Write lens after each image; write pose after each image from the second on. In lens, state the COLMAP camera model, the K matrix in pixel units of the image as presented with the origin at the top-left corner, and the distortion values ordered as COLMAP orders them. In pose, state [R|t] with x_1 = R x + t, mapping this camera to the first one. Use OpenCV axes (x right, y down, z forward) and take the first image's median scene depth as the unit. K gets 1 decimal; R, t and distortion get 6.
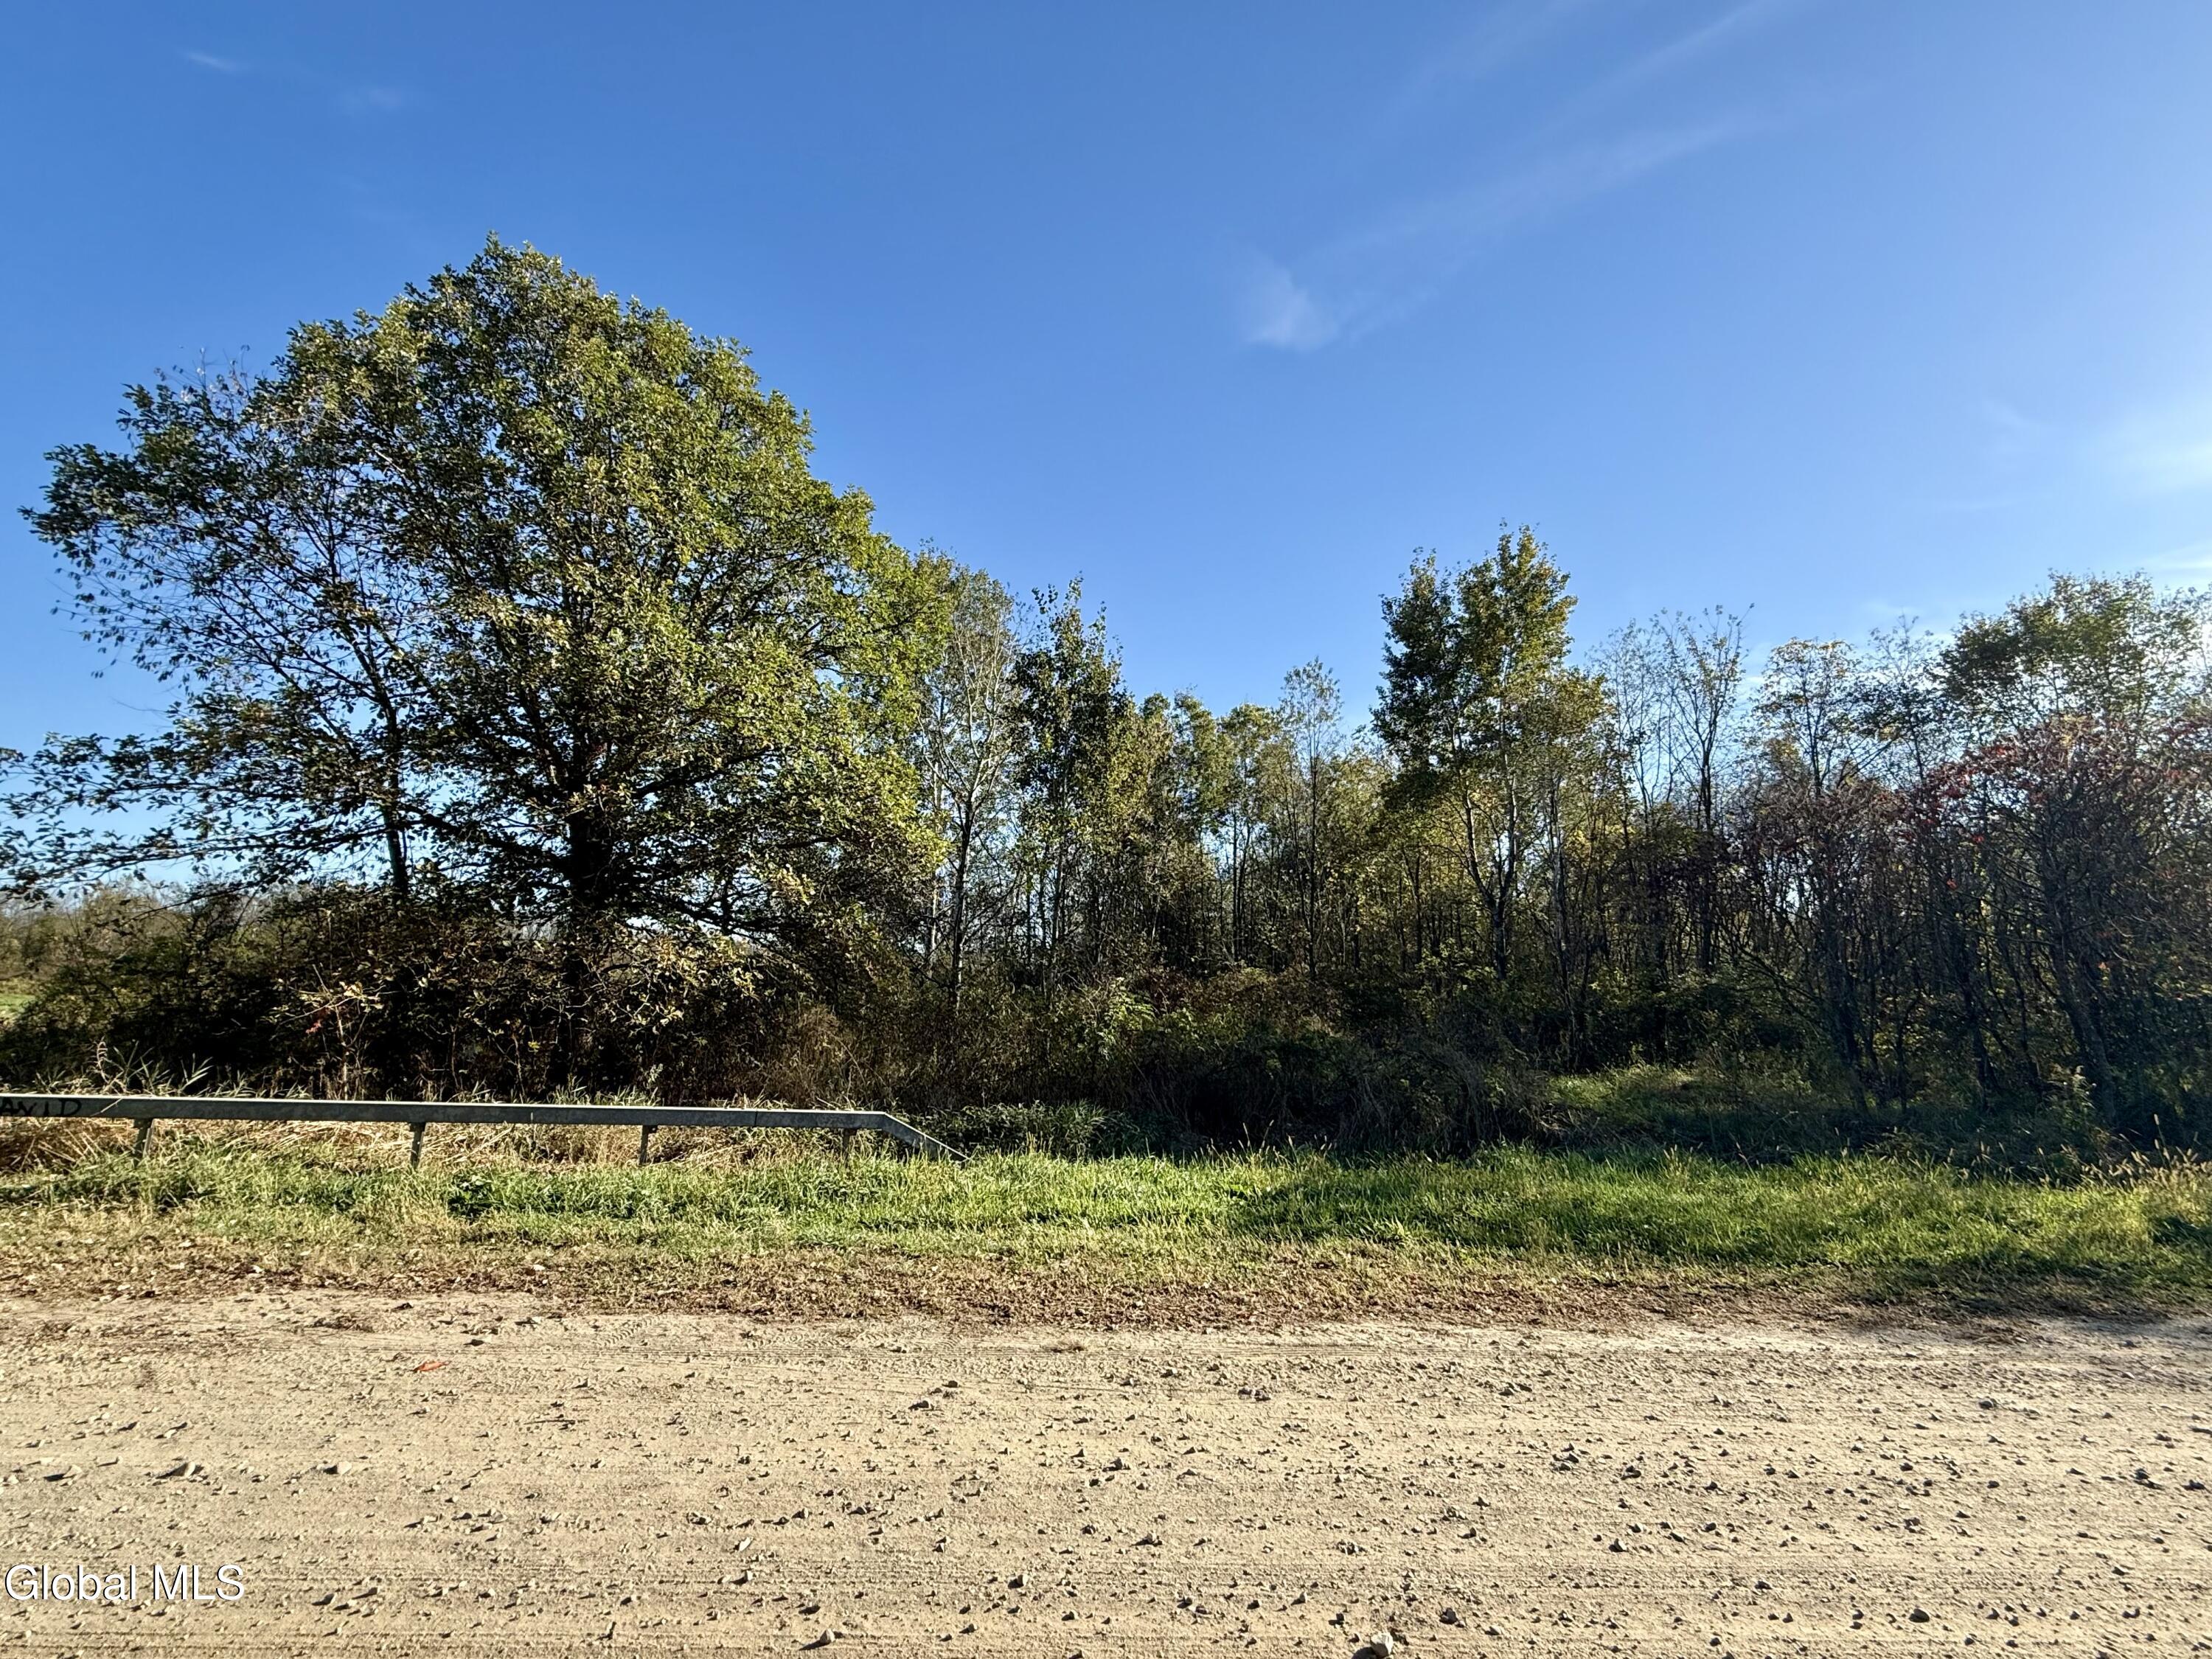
lens RADIAL K [[1026.9, 0, 1089.0], [0, 1026.9, 825.3], [0, 0, 1]] dist [0.015969, -0.000098]
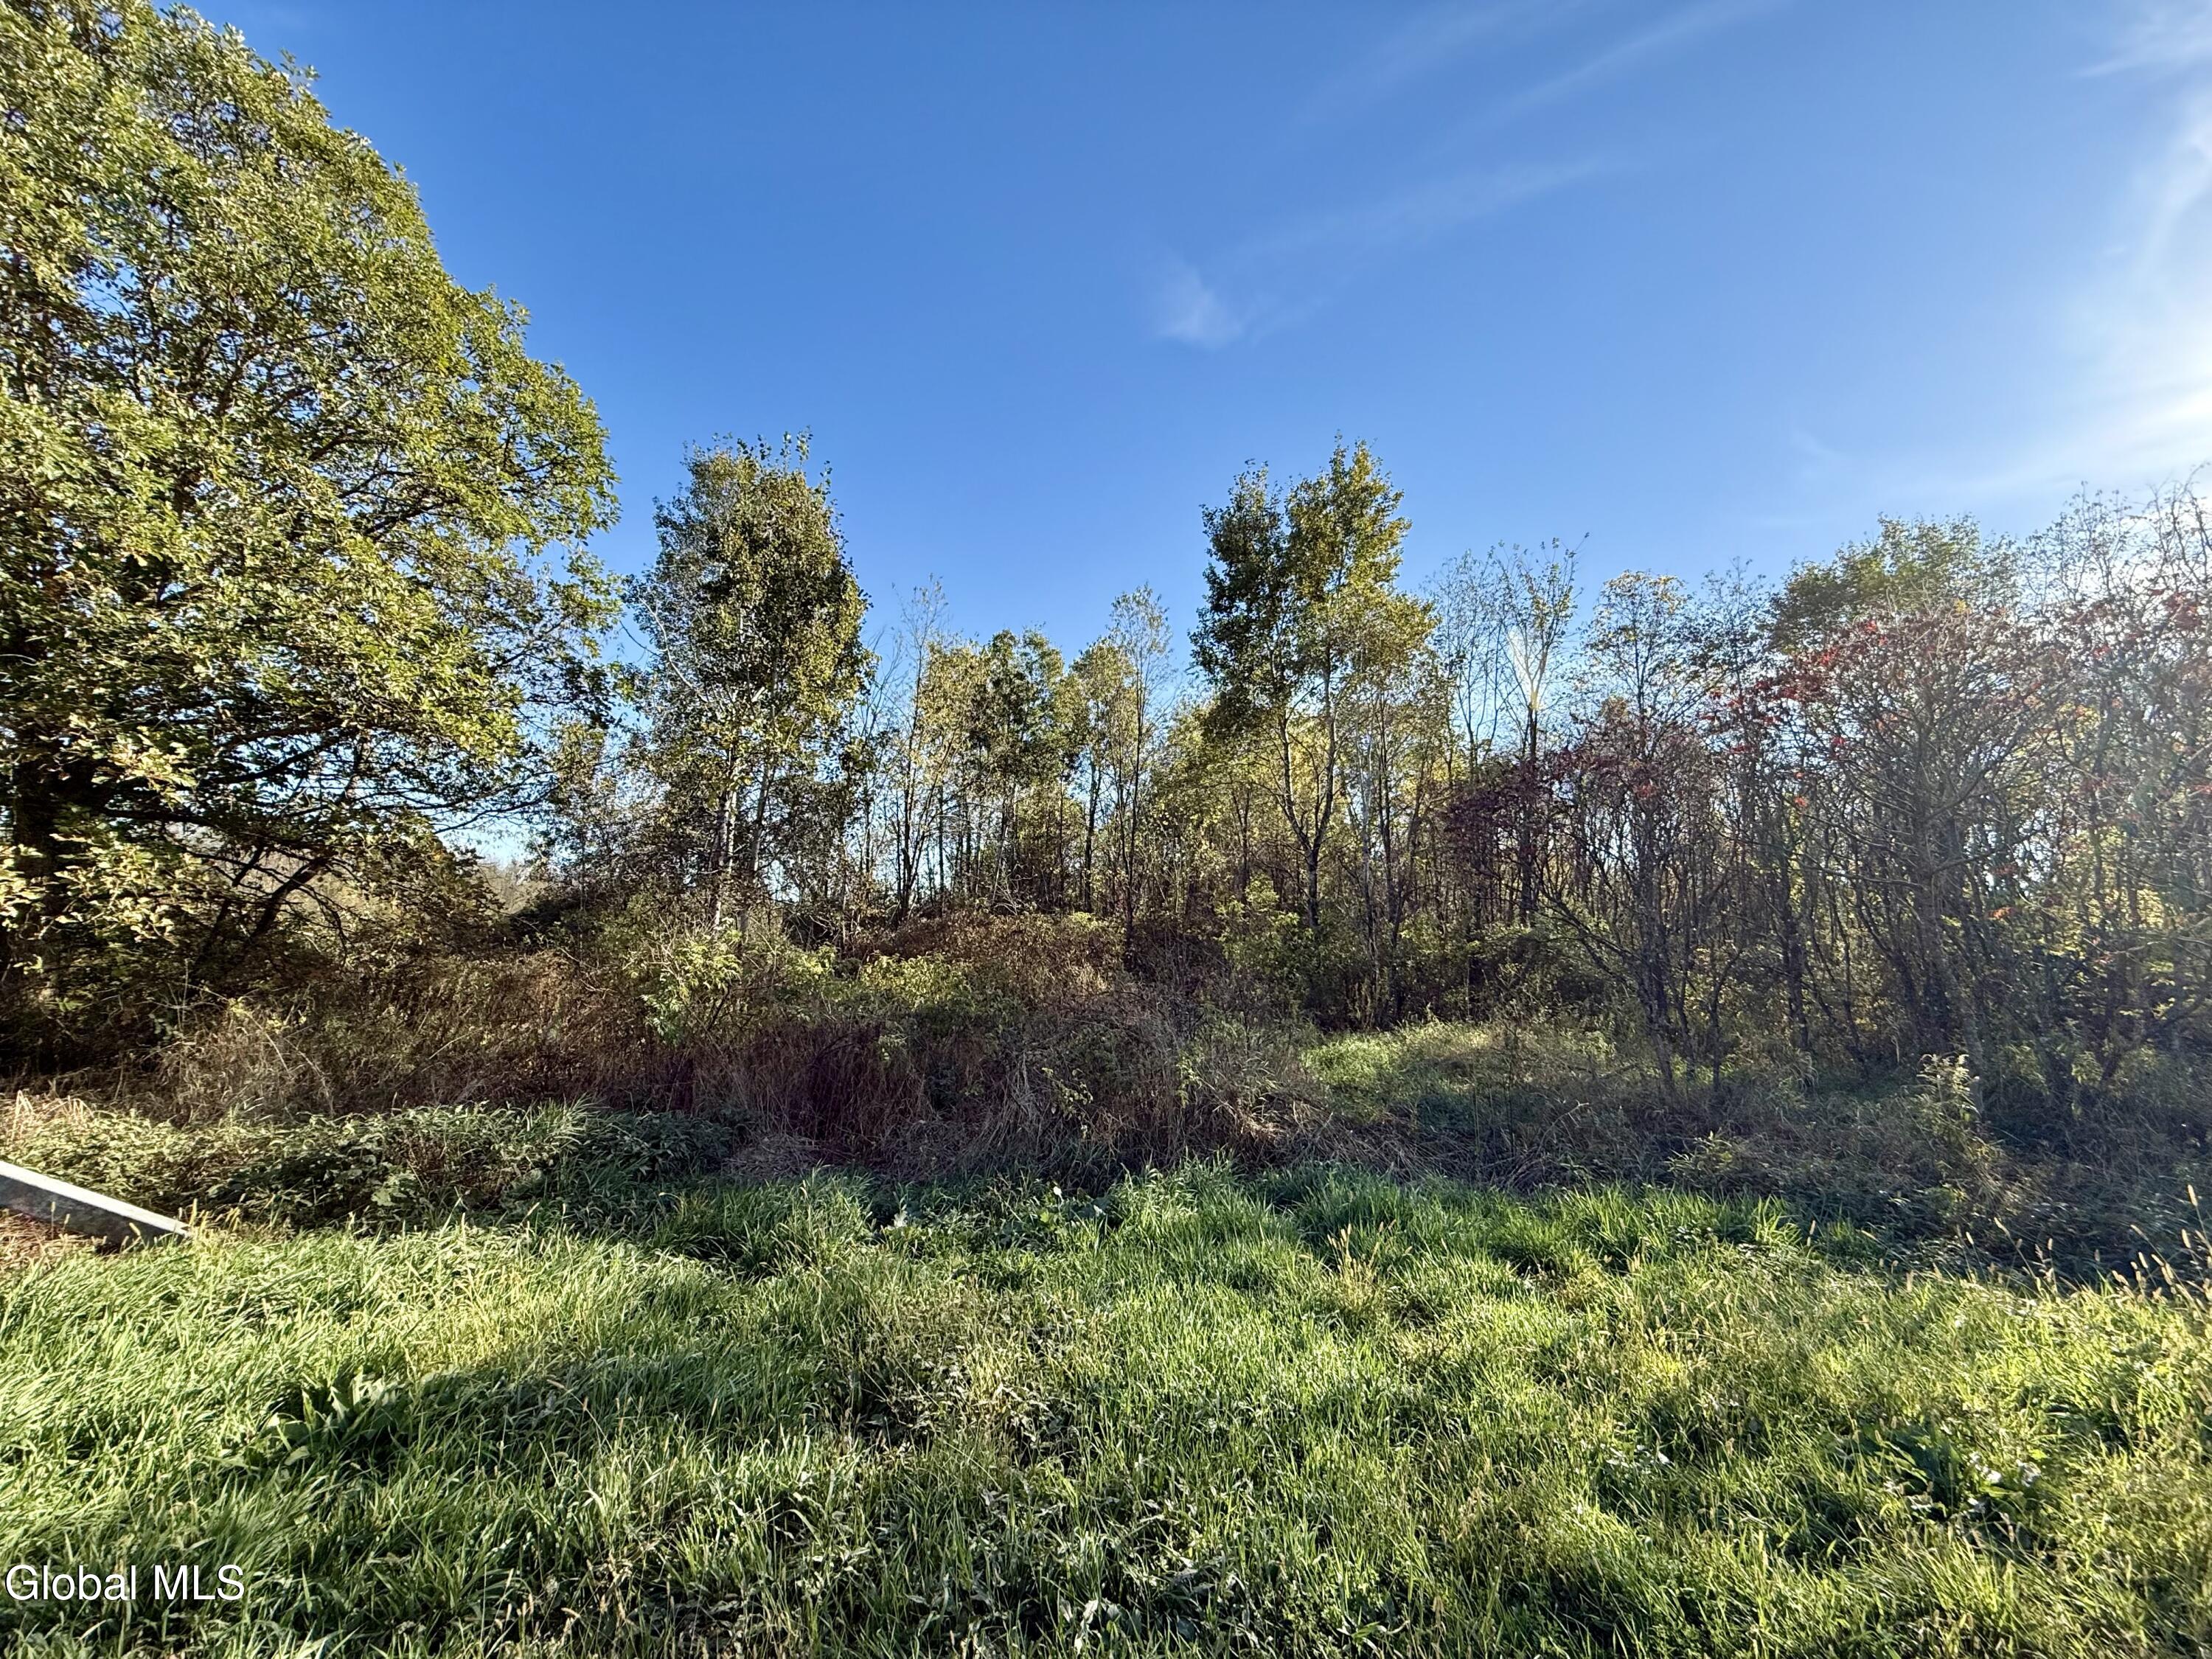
lens RADIAL K [[911.0, 0, 1081.6], [0, 911.0, 829.3], [0, 0, 1]] dist [0.000543, -0.000011]
pose [[0.997463, 0.024003, 0.067020, 0.128166], [-0.027127, 0.998568, 0.046105, 0.028525], [-0.065817, -0.047806, 0.996686, 0.185138]]
